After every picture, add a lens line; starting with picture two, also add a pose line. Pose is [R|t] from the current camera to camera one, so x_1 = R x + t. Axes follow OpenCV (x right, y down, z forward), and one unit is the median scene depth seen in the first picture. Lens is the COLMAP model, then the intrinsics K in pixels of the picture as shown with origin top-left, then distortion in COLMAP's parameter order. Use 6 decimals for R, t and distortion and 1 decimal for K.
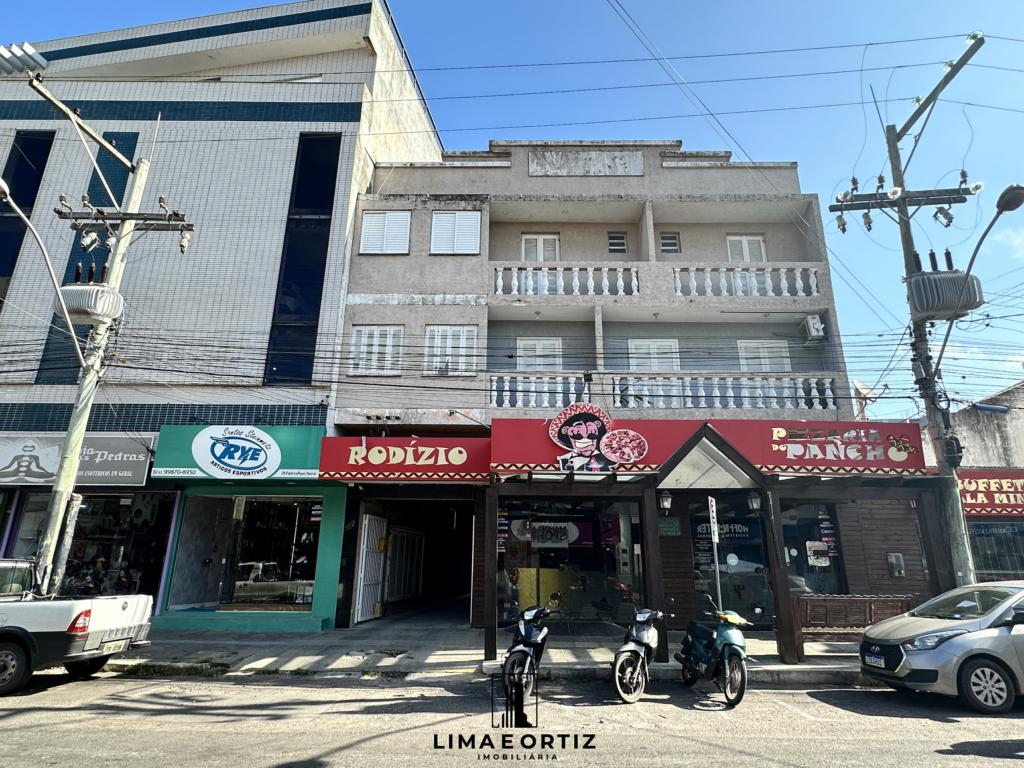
lens RADIAL K [[580.6, 0, 512.0], [0, 580.6, 384.0], [0, 0, 1]] dist [-0.003956, -0.000565]
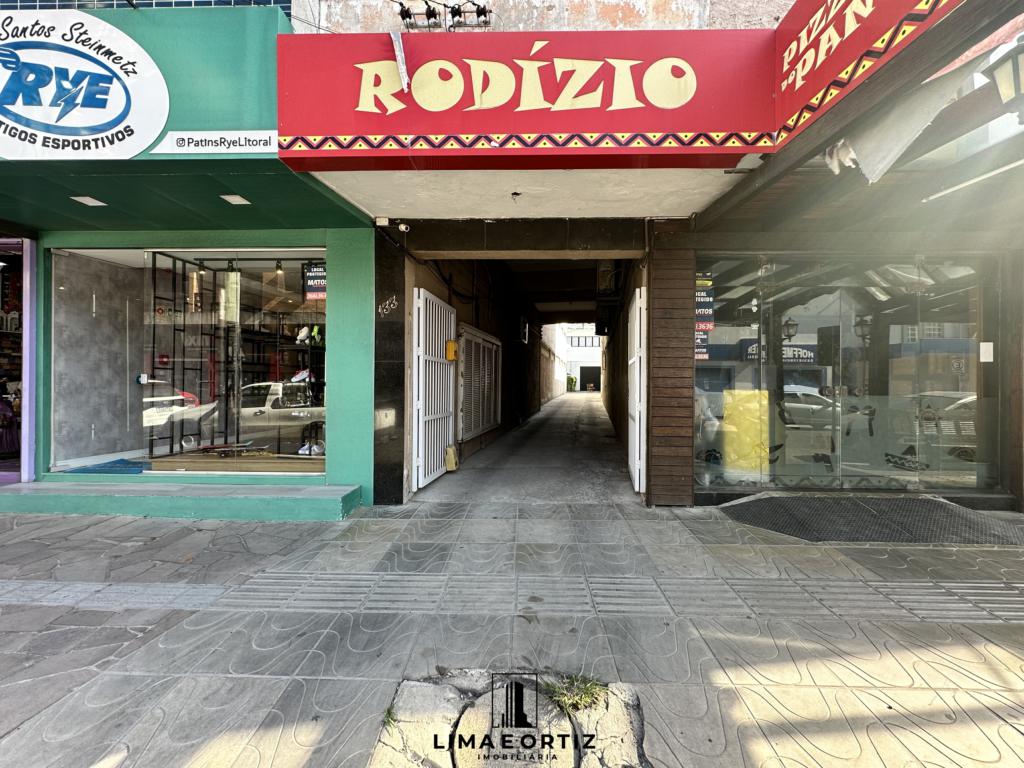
lens RADIAL K [[408.9, 0, 512.3], [0, 408.9, 382.7], [0, 0, 1]] dist [-0.001766, 0.000280]
pose [[0.999825, -0.003027, -0.018448, -0.182533], [0.008296, 0.956169, 0.292699, 0.221308], [0.016753, -0.292800, 0.956027, 0.710708]]
